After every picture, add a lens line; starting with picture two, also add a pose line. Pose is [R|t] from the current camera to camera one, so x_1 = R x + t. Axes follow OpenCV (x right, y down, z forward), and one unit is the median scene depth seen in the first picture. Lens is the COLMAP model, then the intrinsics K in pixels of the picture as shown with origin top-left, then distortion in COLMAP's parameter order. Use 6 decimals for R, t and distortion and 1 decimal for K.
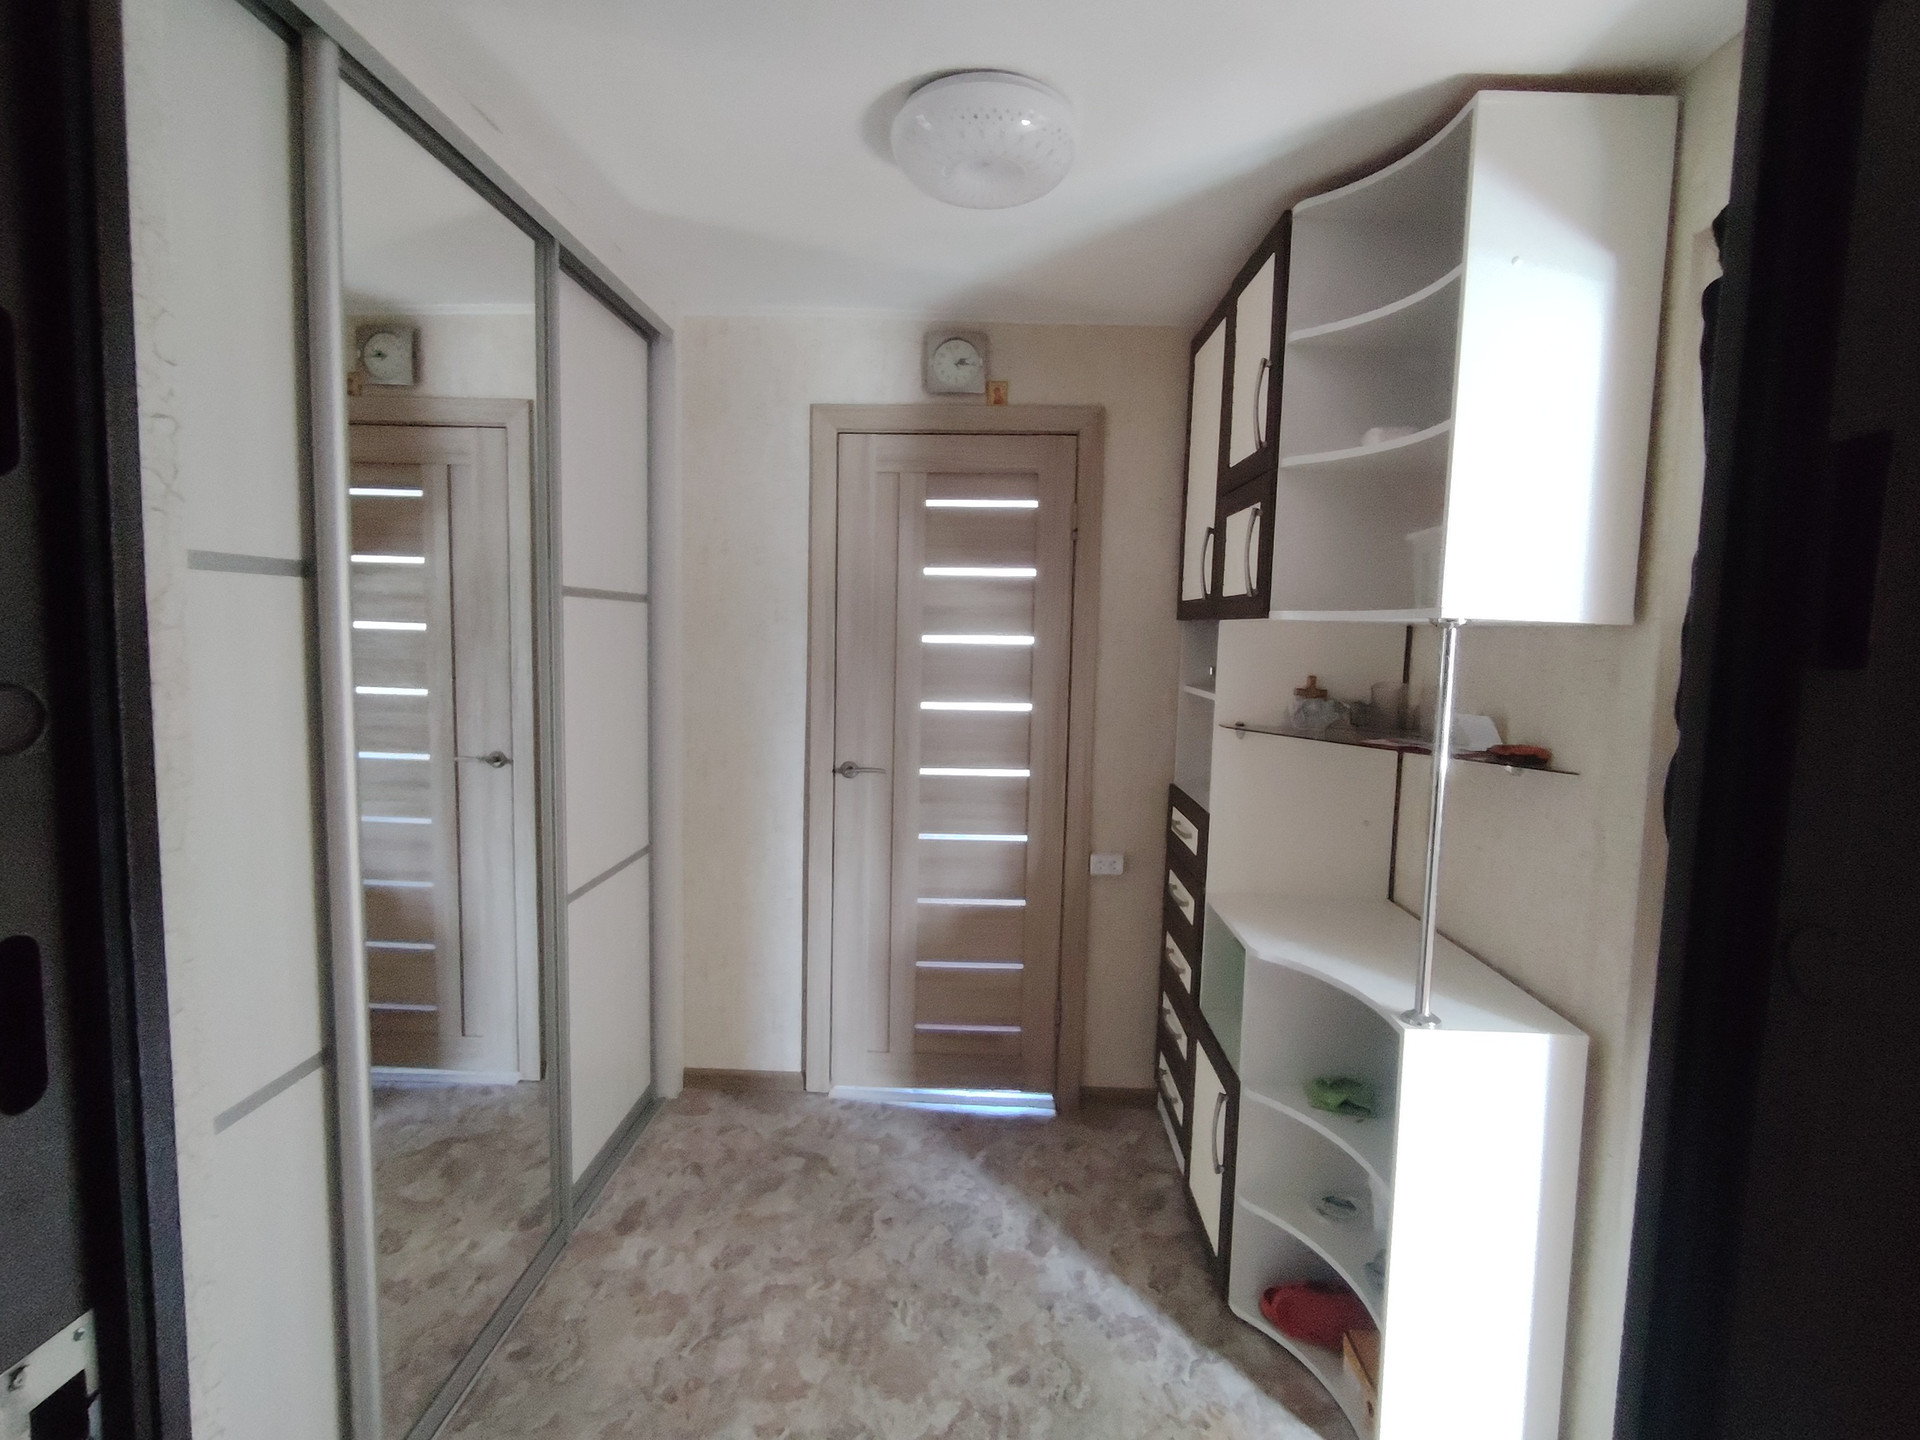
lens RADIAL K [[926.7, 0, 962.4], [0, 926.7, 718.1], [0, 0, 1]] dist [-0.003342, 0.001899]
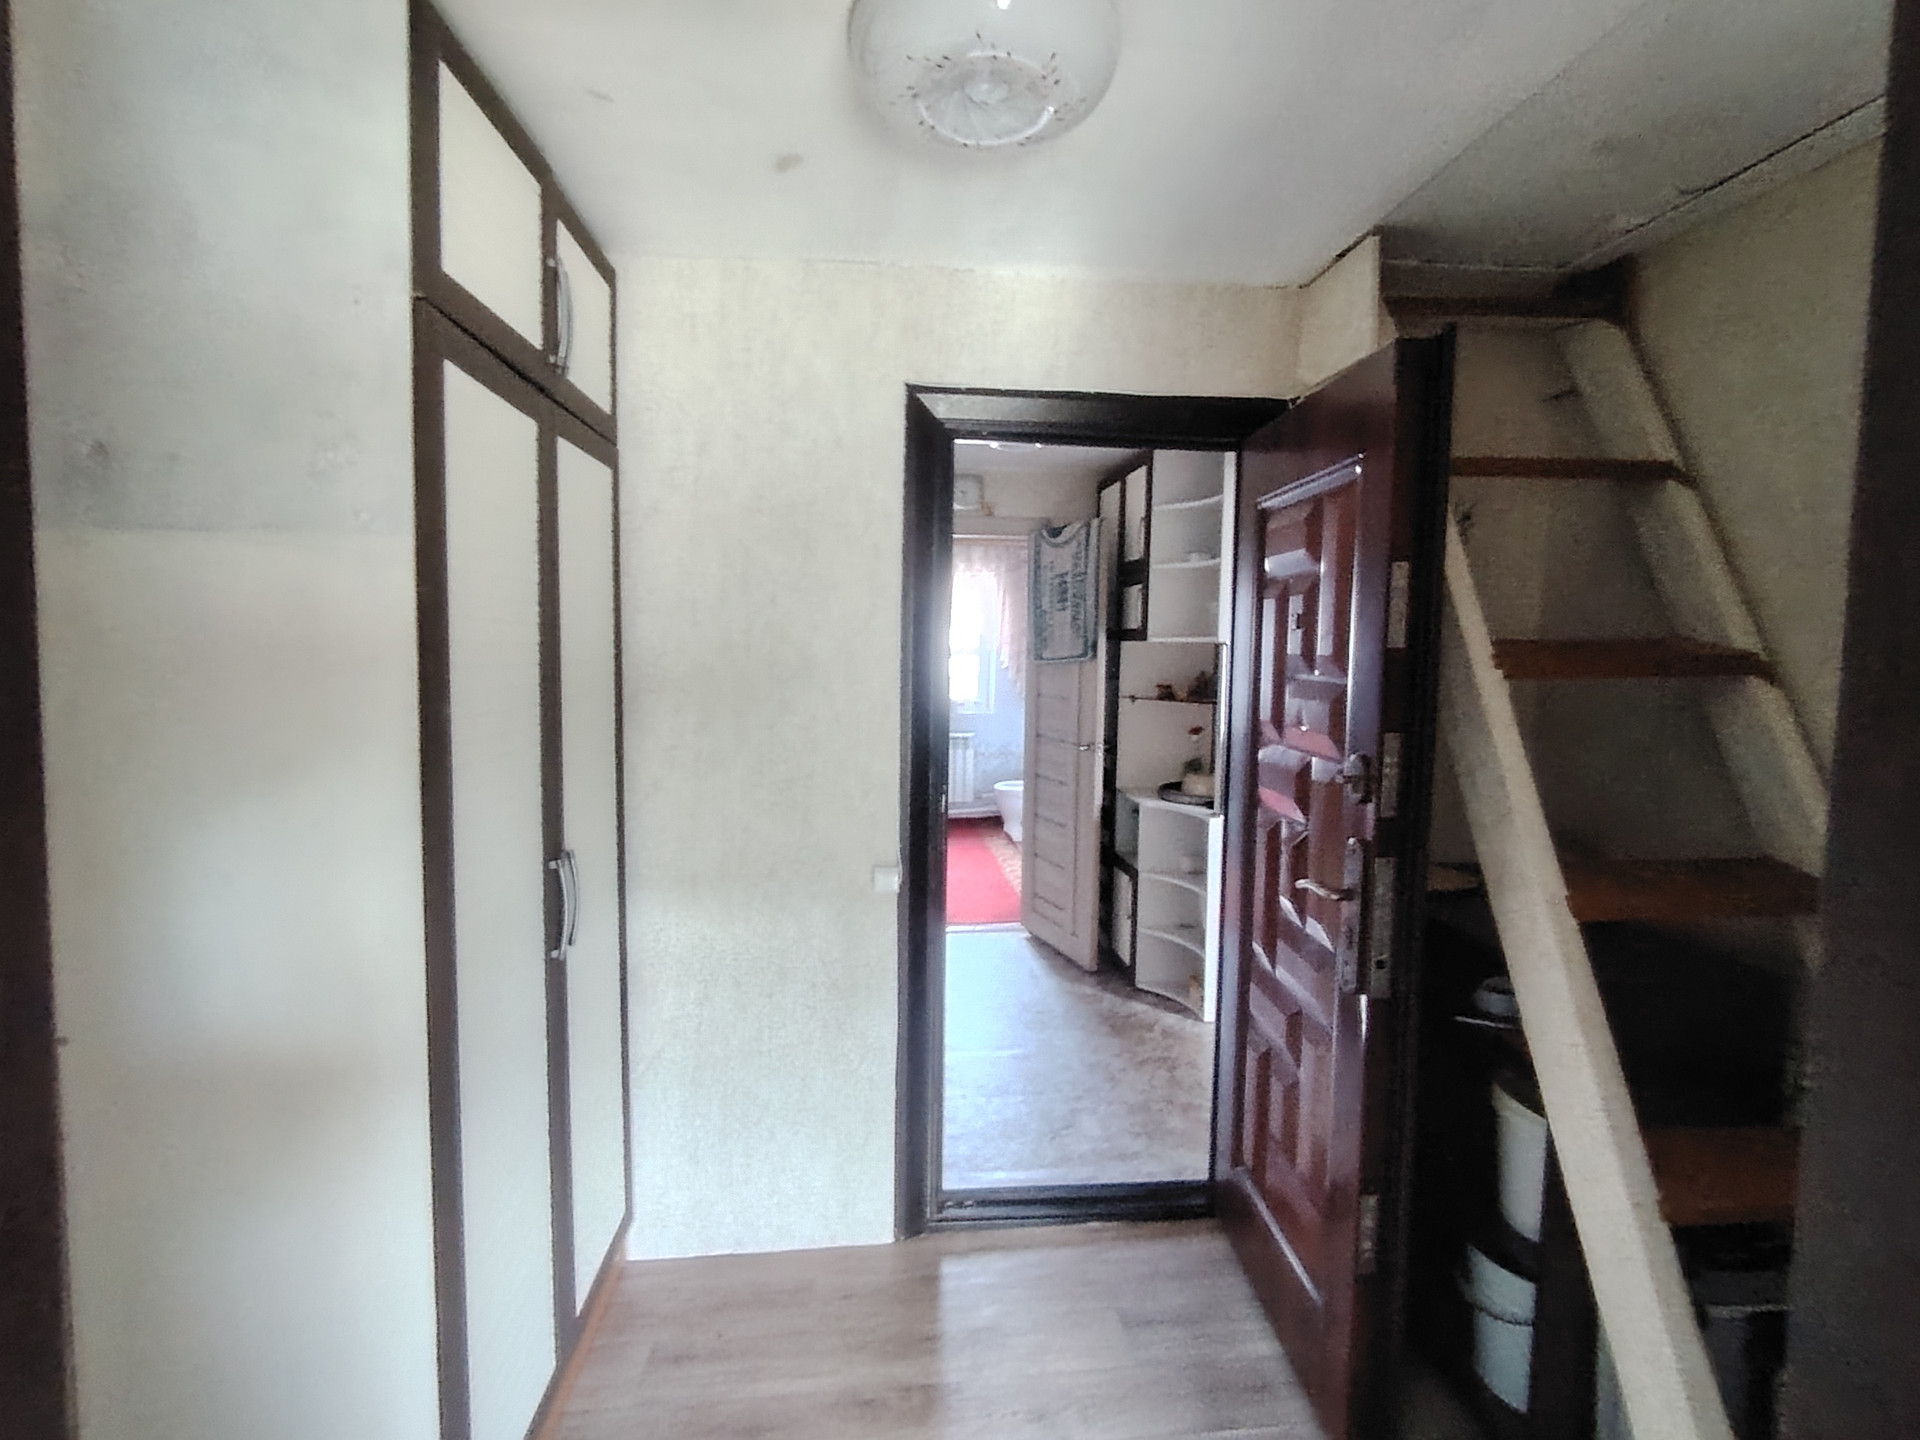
lens RADIAL K [[926.7, 0, 958.6], [0, 926.7, 717.7], [0, 0, 1]] dist [-0.003342, 0.001899]
pose [[0.992564, -0.016534, 0.120594, -0.295448], [0.019968, 0.999427, -0.027327, 0.098990], [-0.120073, 0.029532, 0.992326, -0.866742]]
